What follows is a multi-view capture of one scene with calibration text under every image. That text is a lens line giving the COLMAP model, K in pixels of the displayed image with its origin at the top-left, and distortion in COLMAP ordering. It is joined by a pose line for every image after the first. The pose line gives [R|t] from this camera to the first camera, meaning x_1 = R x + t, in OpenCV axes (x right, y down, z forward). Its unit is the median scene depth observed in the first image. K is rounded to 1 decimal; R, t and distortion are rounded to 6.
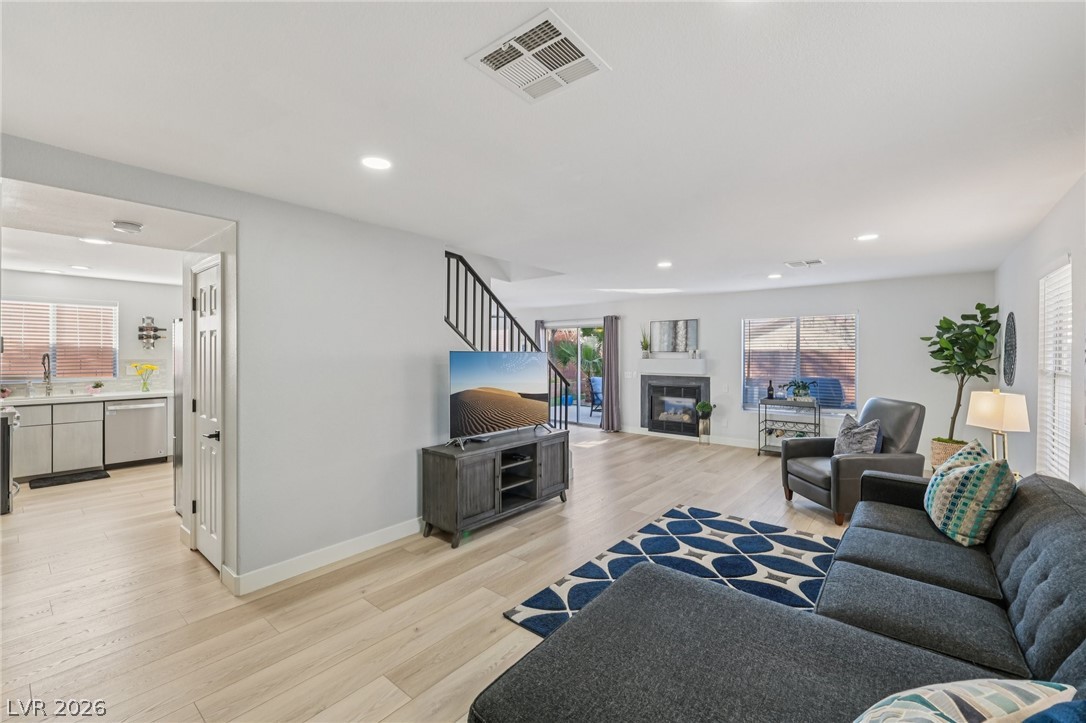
lens RADIAL K [[453.8, 0, 547.0], [0, 453.8, 359.4], [0, 0, 1]] dist [-0.001196, 0.000090]
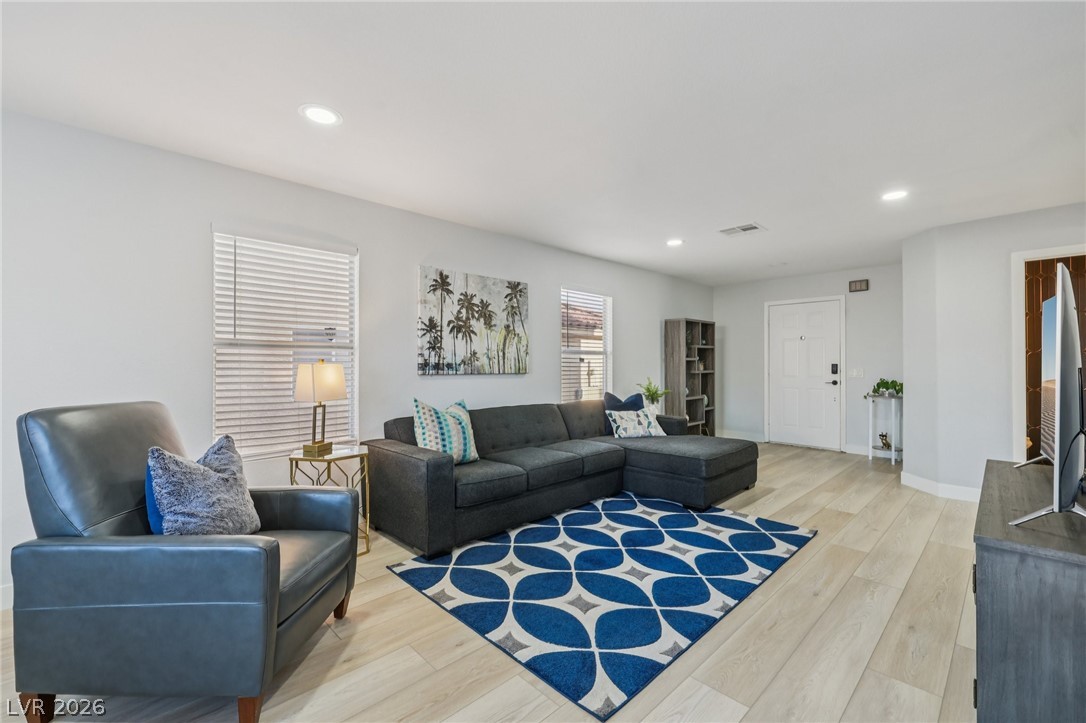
lens RADIAL K [[453.8, 0, 542.4], [0, 453.8, 361.8], [0, 0, 1]] dist [-0.001196, 0.000090]
pose [[-0.992857, -0.001584, 0.119302, 0.202933], [-0.000740, 0.999974, 0.007118, 0.030134], [-0.119310, 0.006979, -0.992833, 0.919554]]
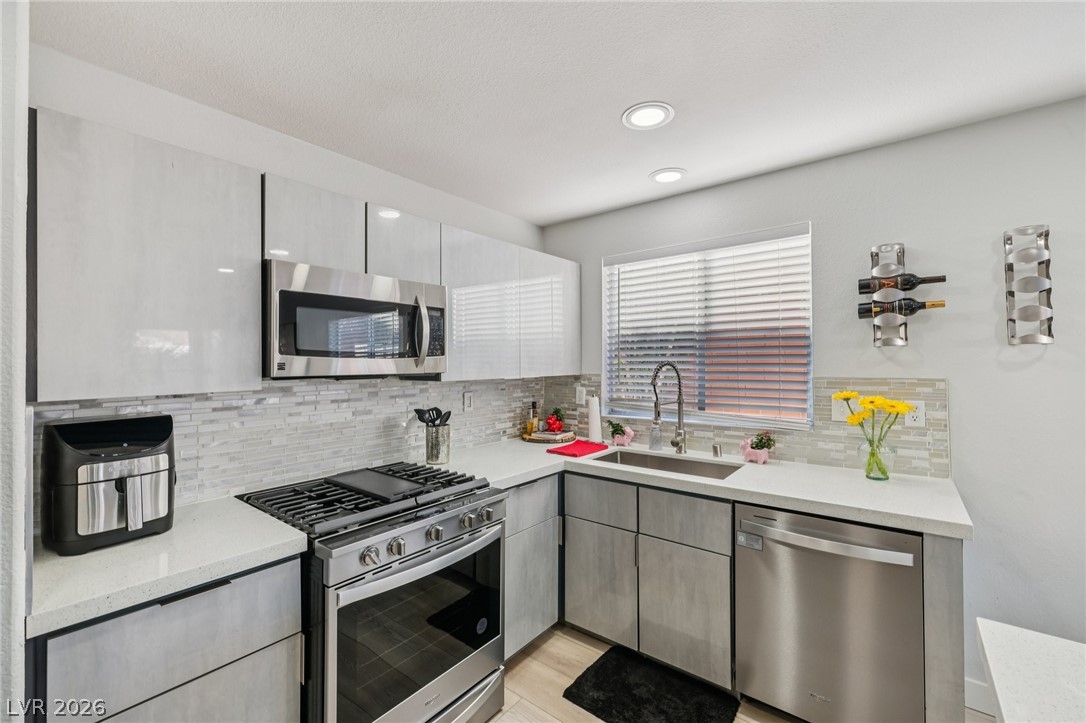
lens RADIAL K [[453.8, 0, 541.7], [0, 453.8, 355.9], [0, 0, 1]] dist [-0.001196, 0.000090]
pose [[0.018935, -0.012509, -0.999742, -0.557877], [-0.000718, 0.999921, -0.012525, -0.011314], [0.999820, 0.000955, 0.018925, 0.742452]]
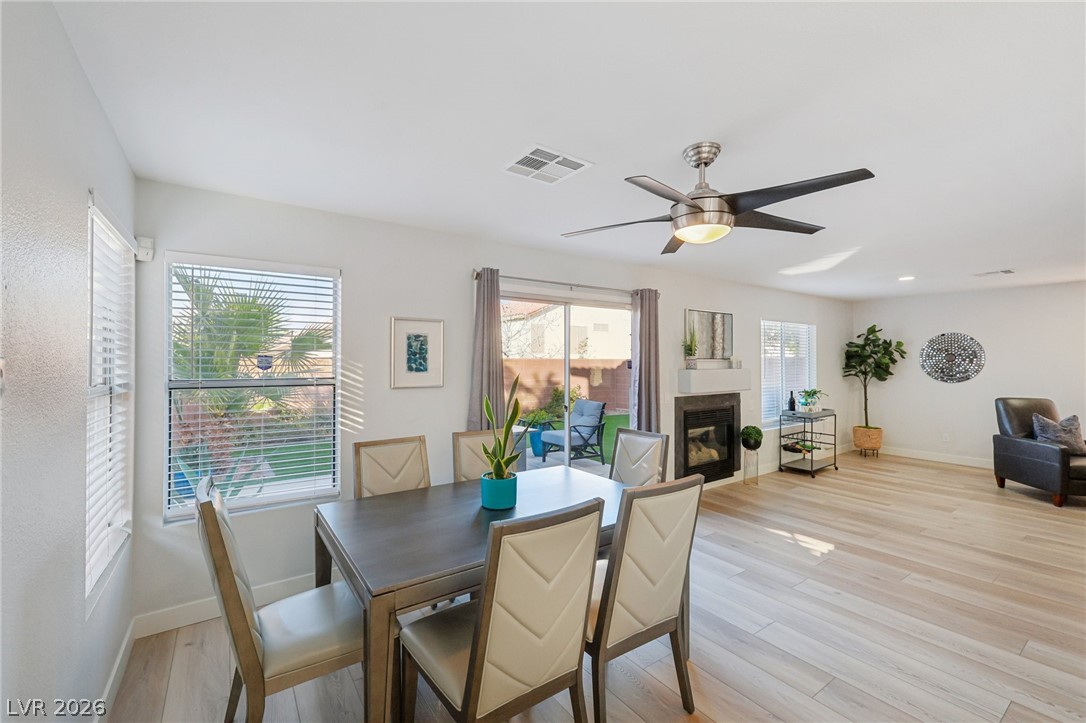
lens RADIAL K [[453.8, 0, 536.8], [0, 453.8, 360.0], [0, 0, 1]] dist [-0.001196, 0.000090]
pose [[0.267201, 0.000332, 0.963641, -0.534085], [0.011226, 0.999931, -0.003457, -0.018824], [-0.963575, 0.011742, 0.267179, 1.311125]]
